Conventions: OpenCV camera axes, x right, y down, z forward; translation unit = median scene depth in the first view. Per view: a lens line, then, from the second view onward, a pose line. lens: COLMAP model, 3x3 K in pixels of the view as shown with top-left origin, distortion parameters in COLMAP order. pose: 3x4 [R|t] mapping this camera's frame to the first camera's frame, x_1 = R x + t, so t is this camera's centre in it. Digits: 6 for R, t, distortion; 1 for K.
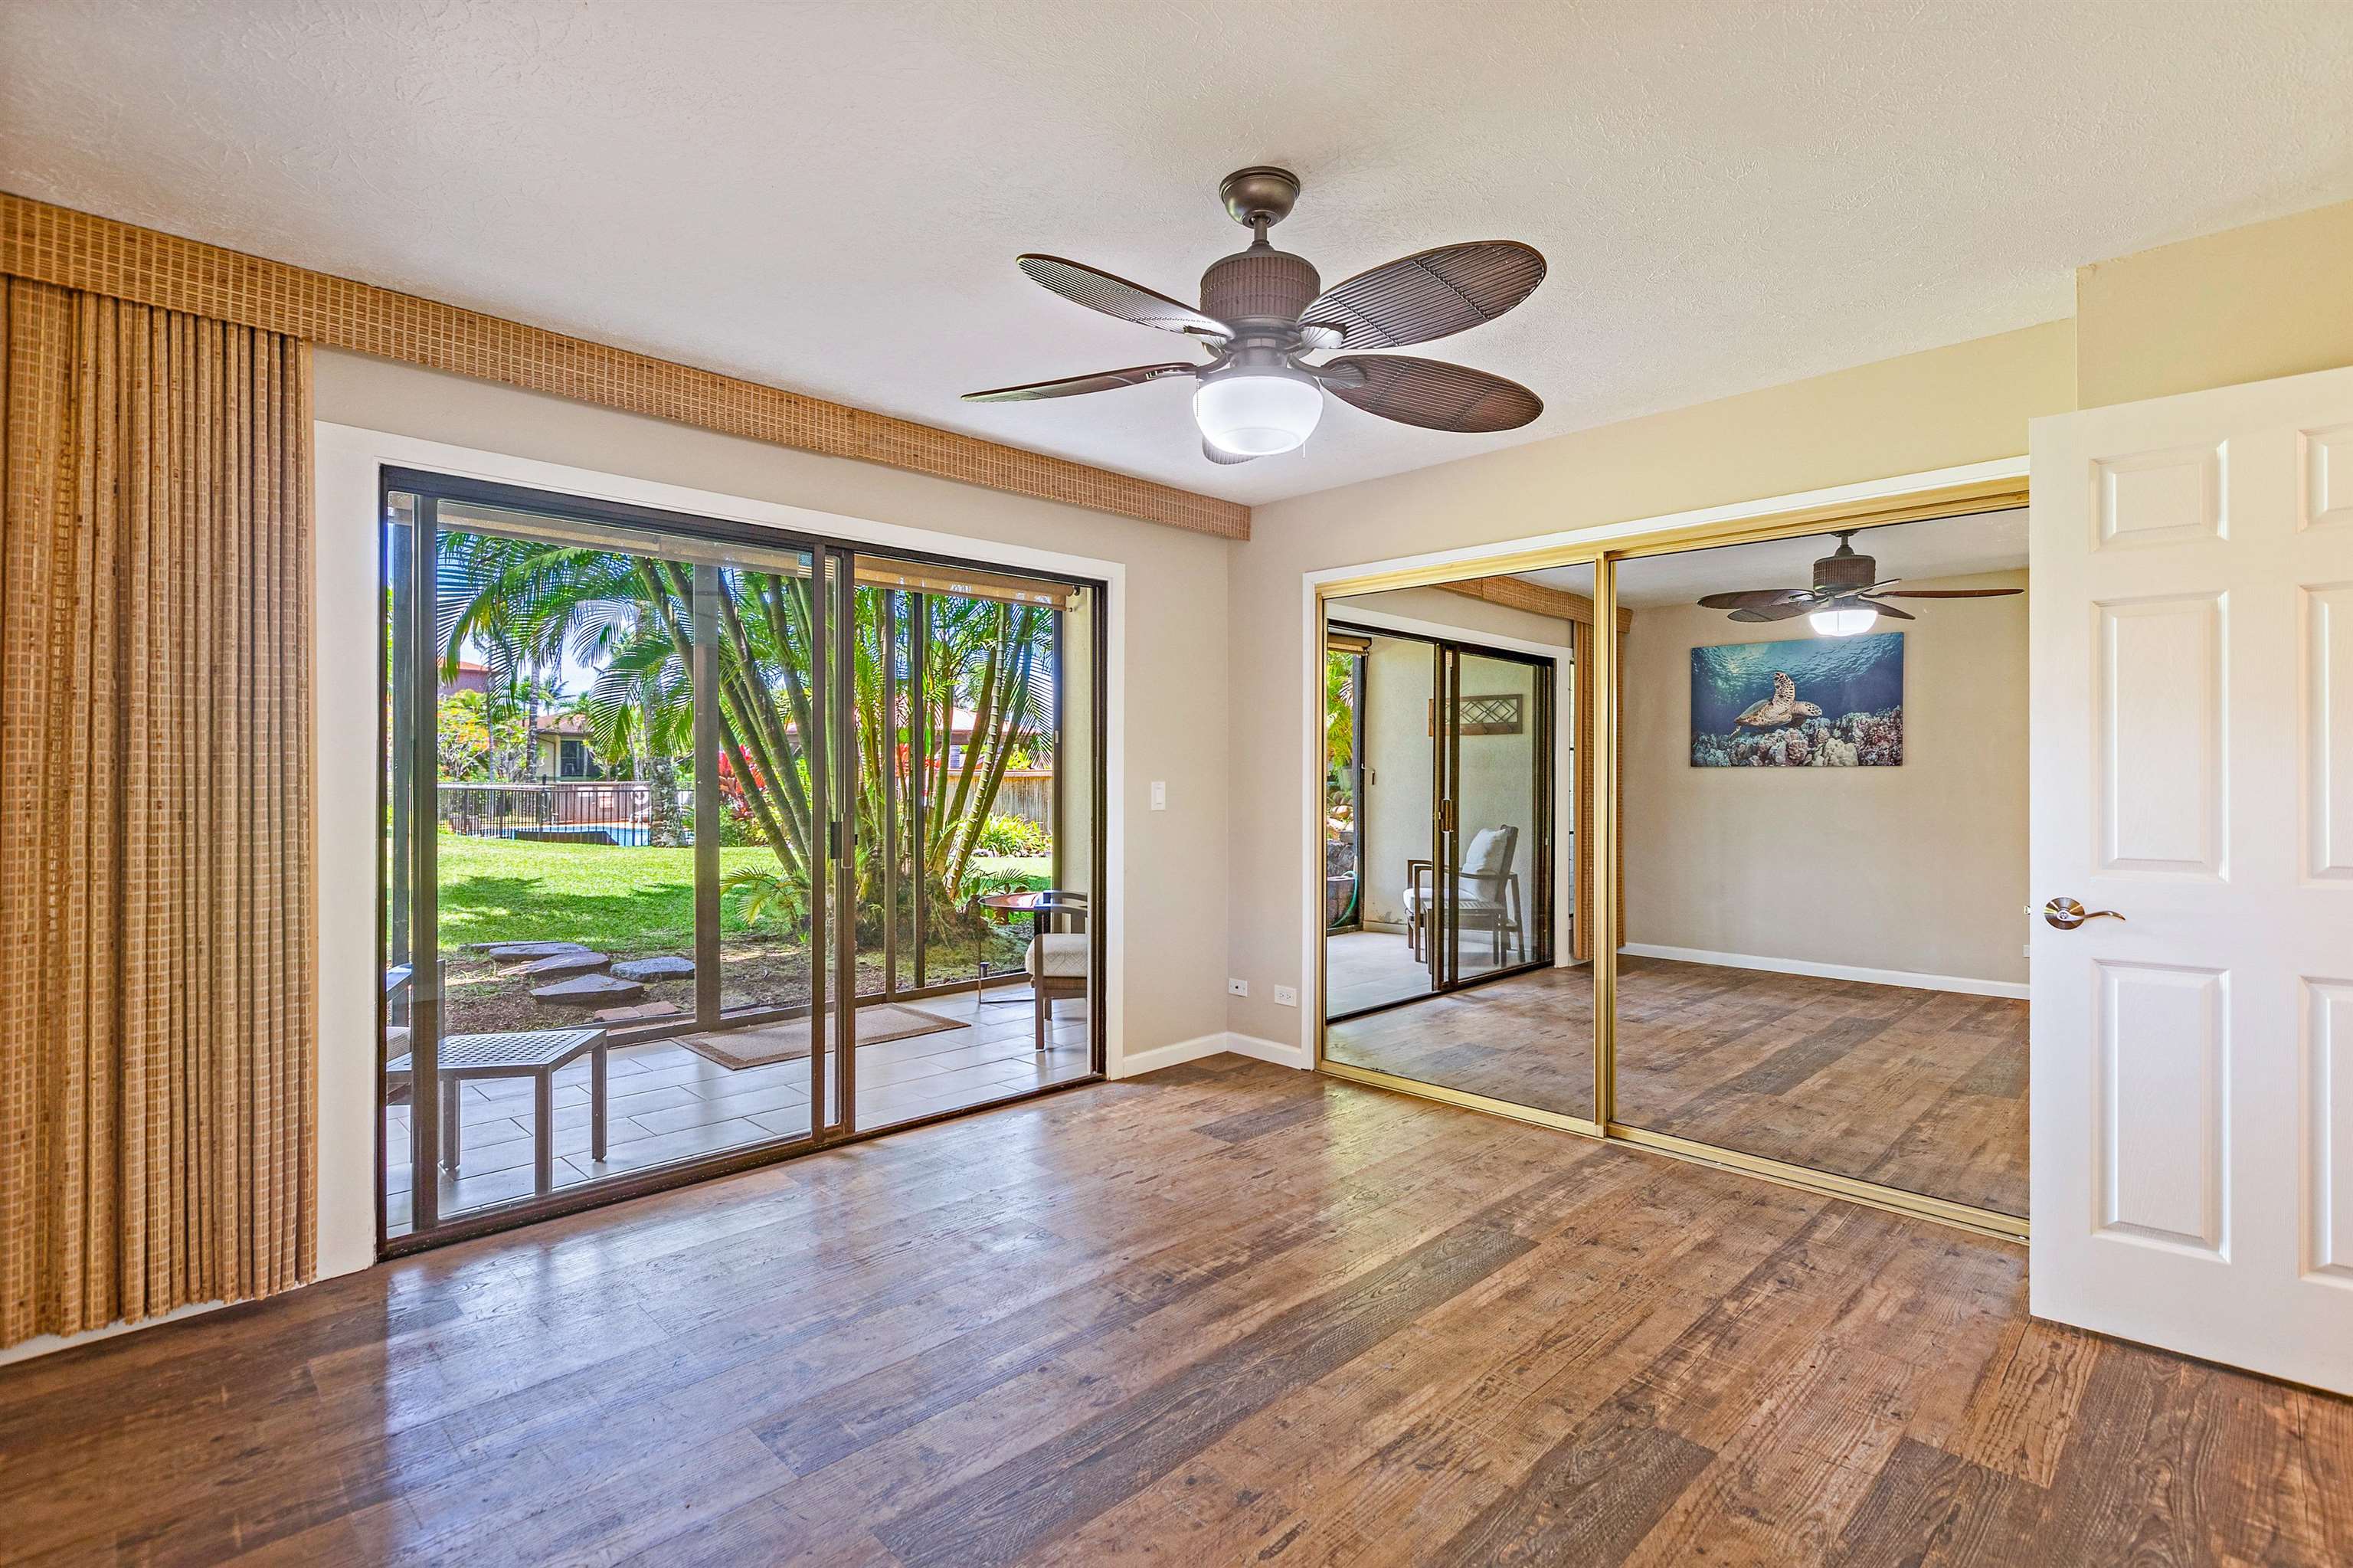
lens RADIAL K [[1114.0, 0, 1163.2], [0, 1114.0, 769.6], [0, 0, 1]] dist [-0.003890, -0.001318]
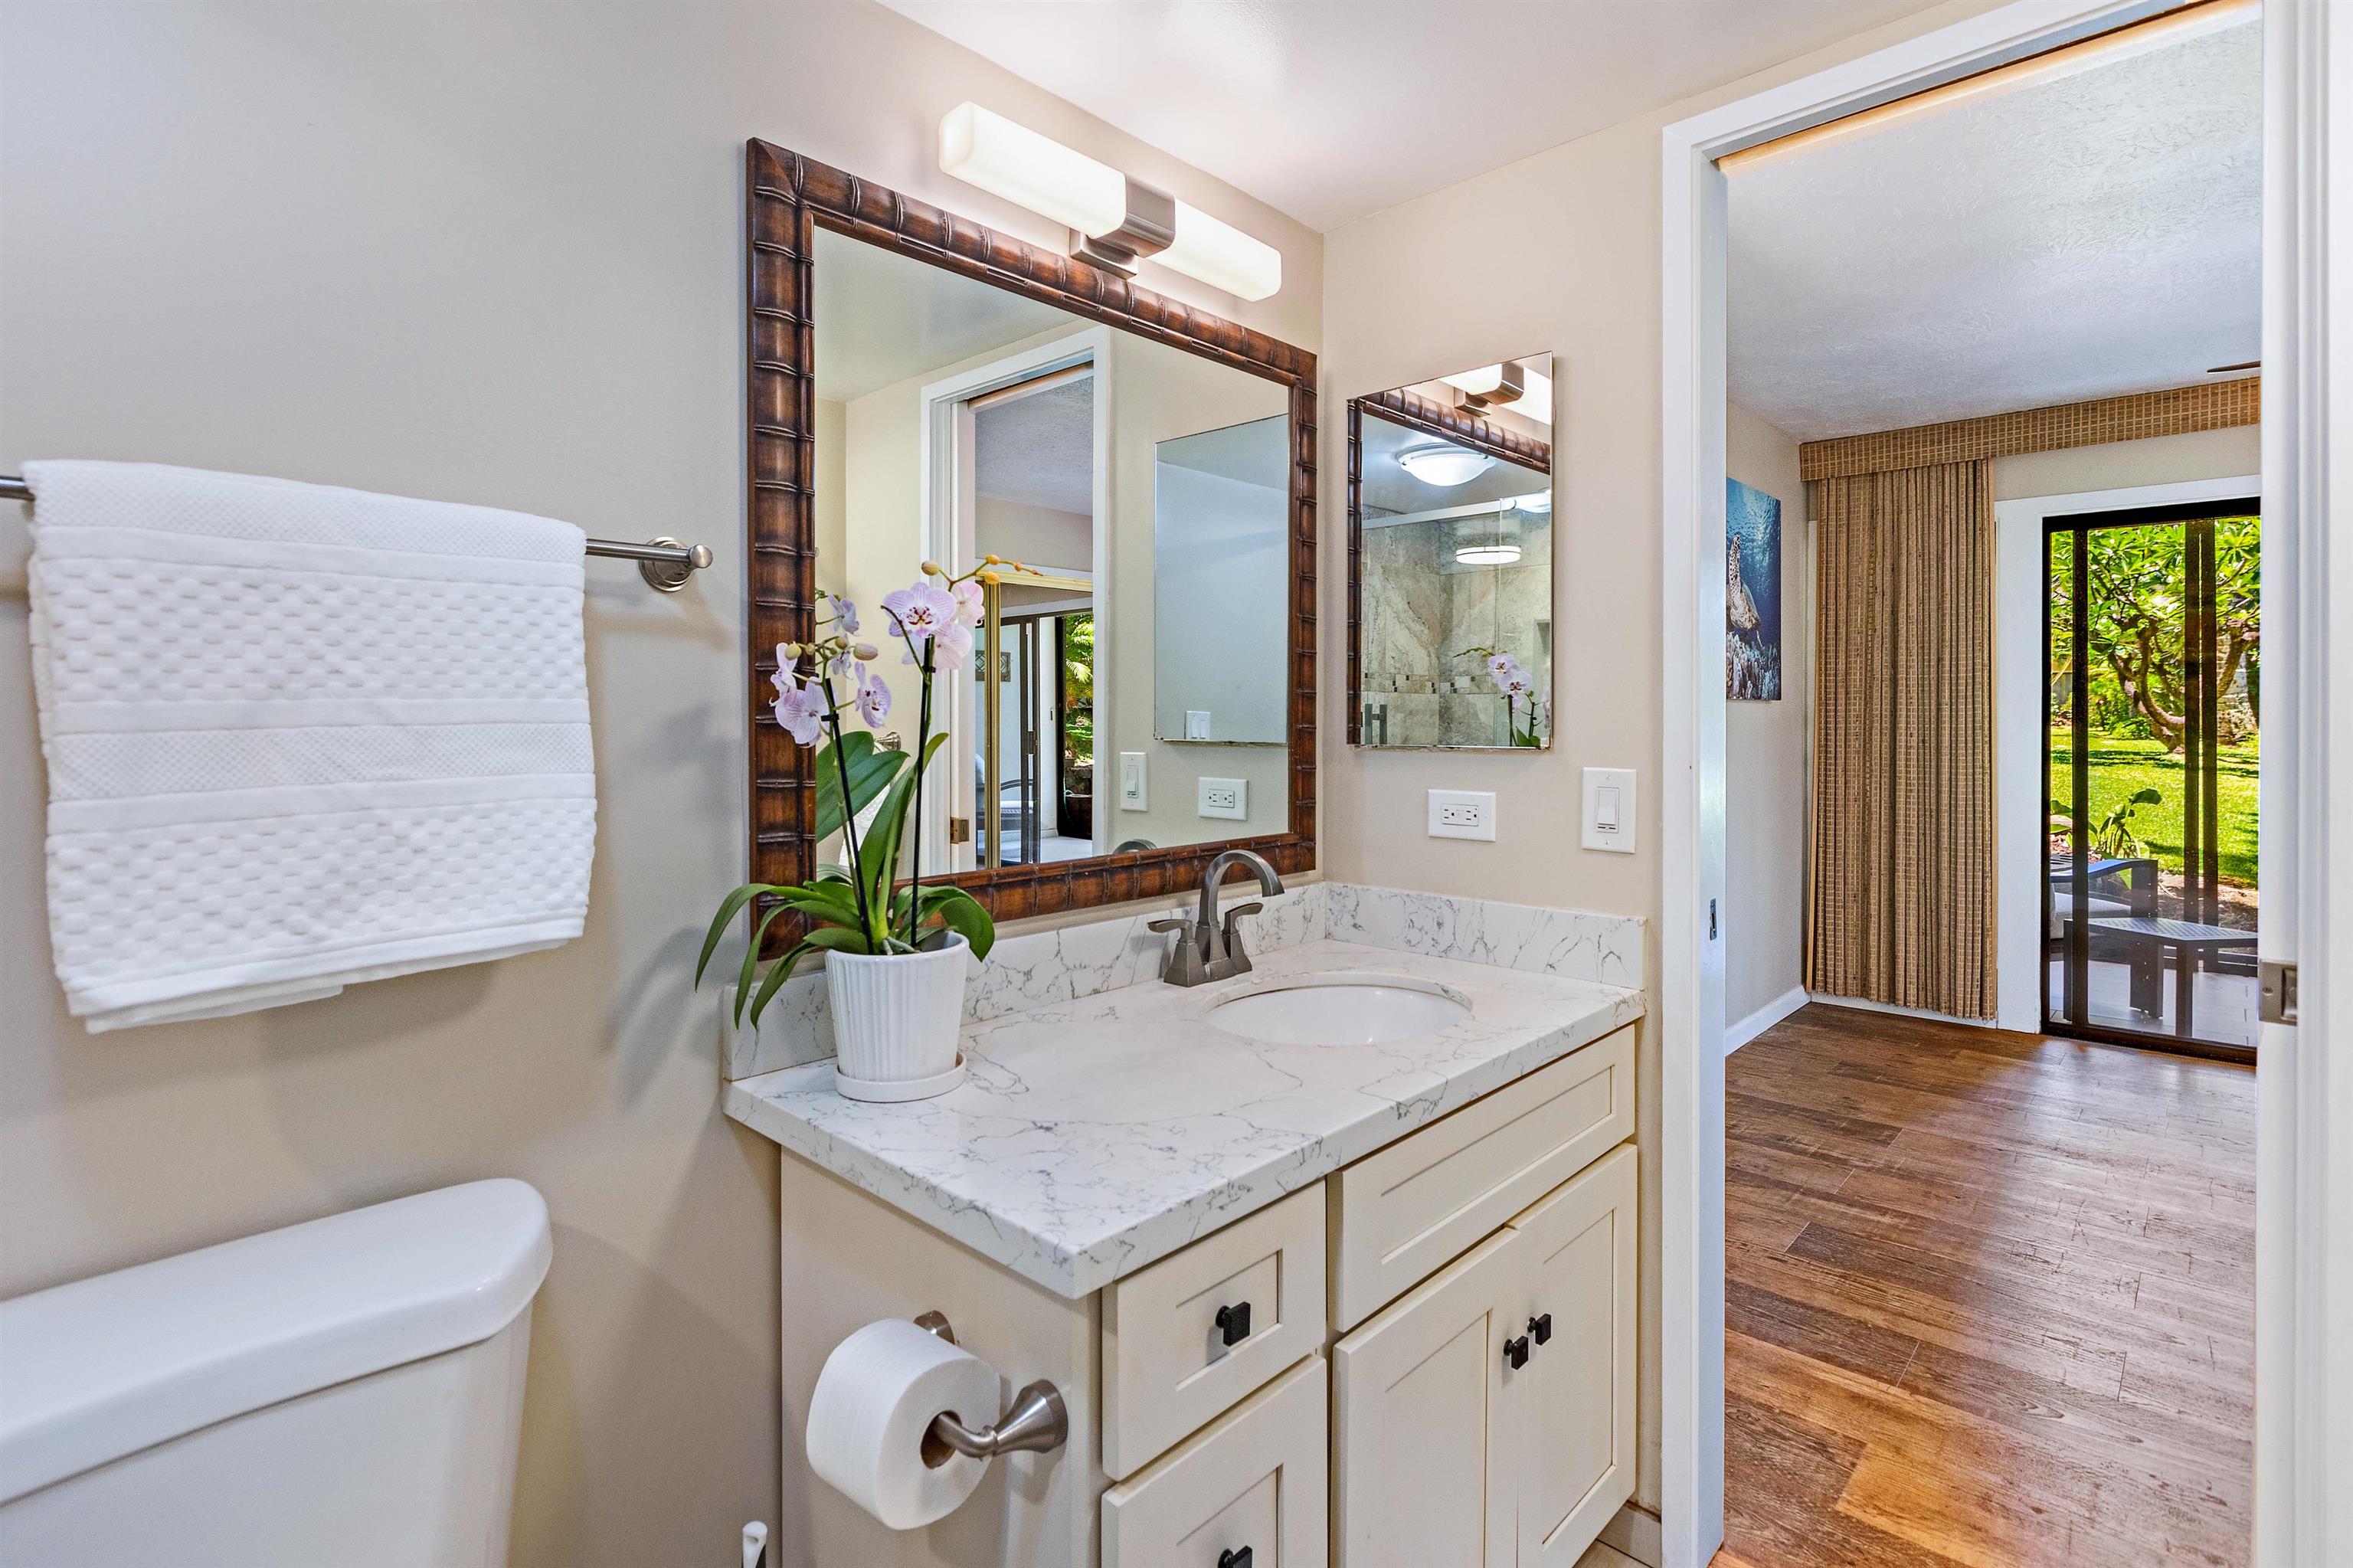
lens RADIAL K [[1112.8, 0, 1177.1], [0, 1112.8, 725.3], [0, 0, 1]] dist [-0.001859, -0.000006]
pose [[0.042918, 0.003438, -0.999073, 0.867005], [0.006040, 0.999975, 0.003701, 0.001420], [0.999060, -0.006193, 0.042896, -0.298723]]
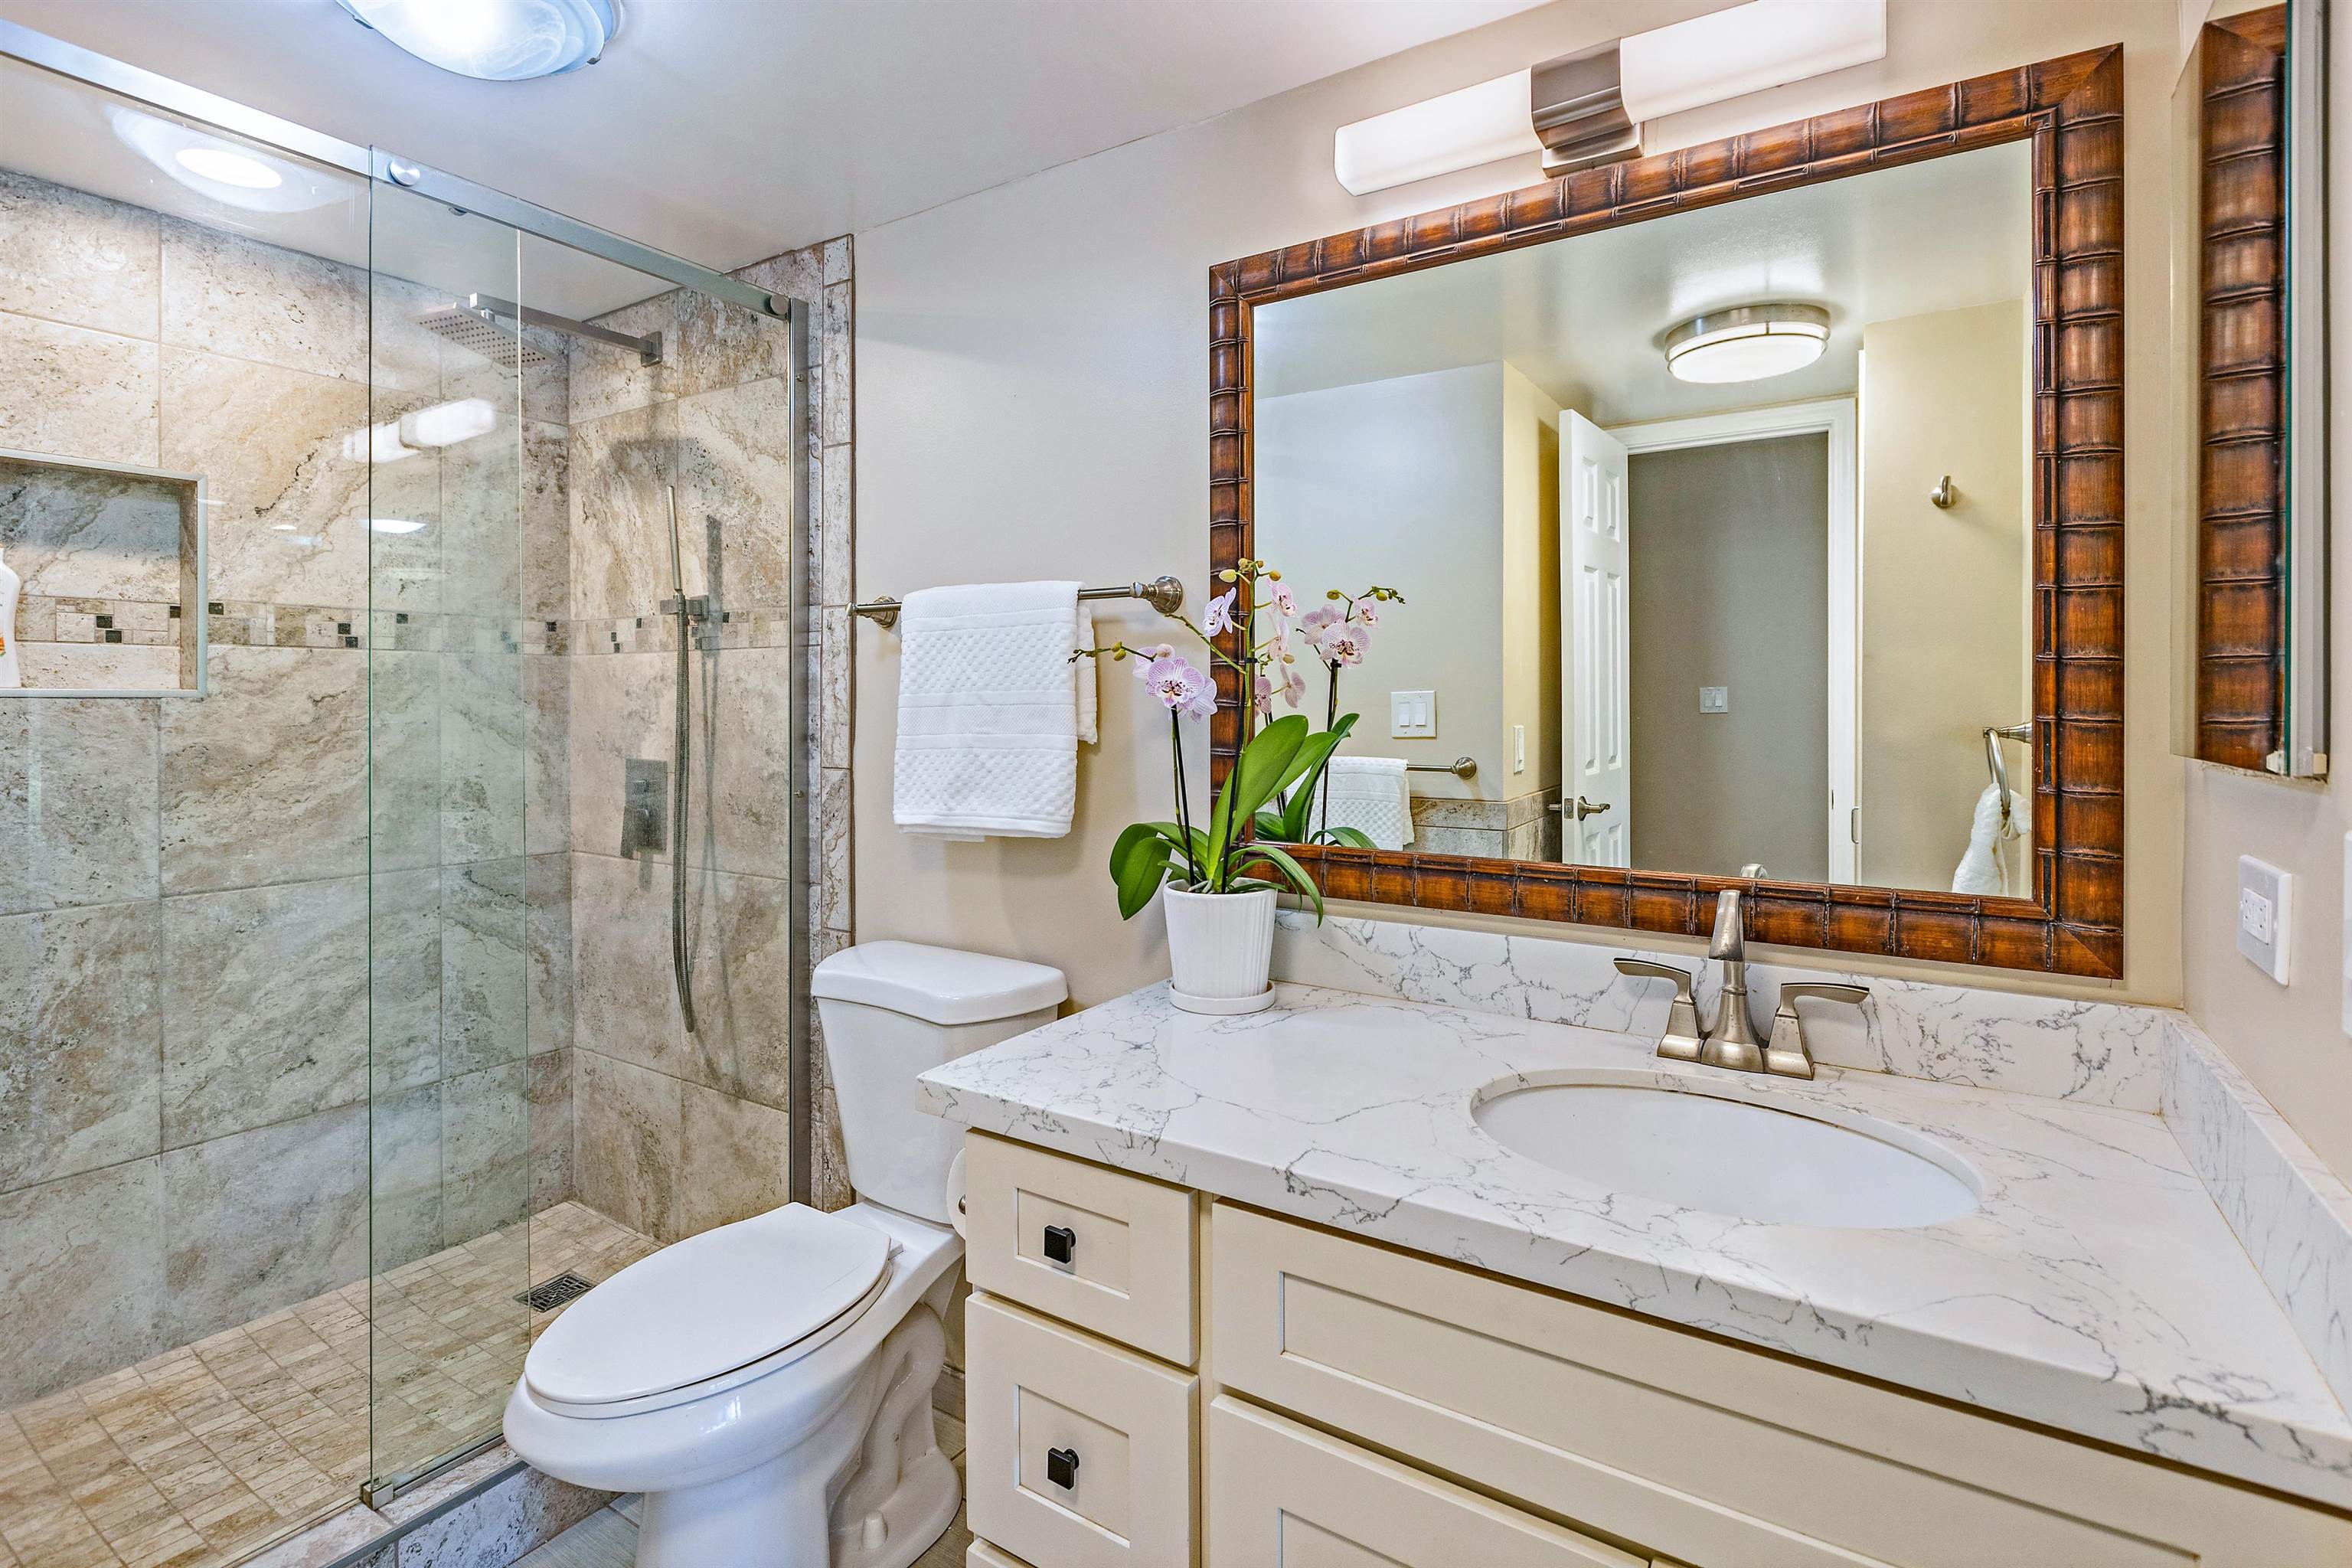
lens RADIAL K [[1119.6, 0, 1179.9], [0, 1119.6, 699.7], [0, 0, 1]] dist [-0.003002, -0.000213]
pose [[-0.973268, -0.001234, -0.229668, 0.545582], [-0.000366, 0.999993, -0.003823, 0.000516], [0.229671, -0.003637, -0.973262, 0.160594]]
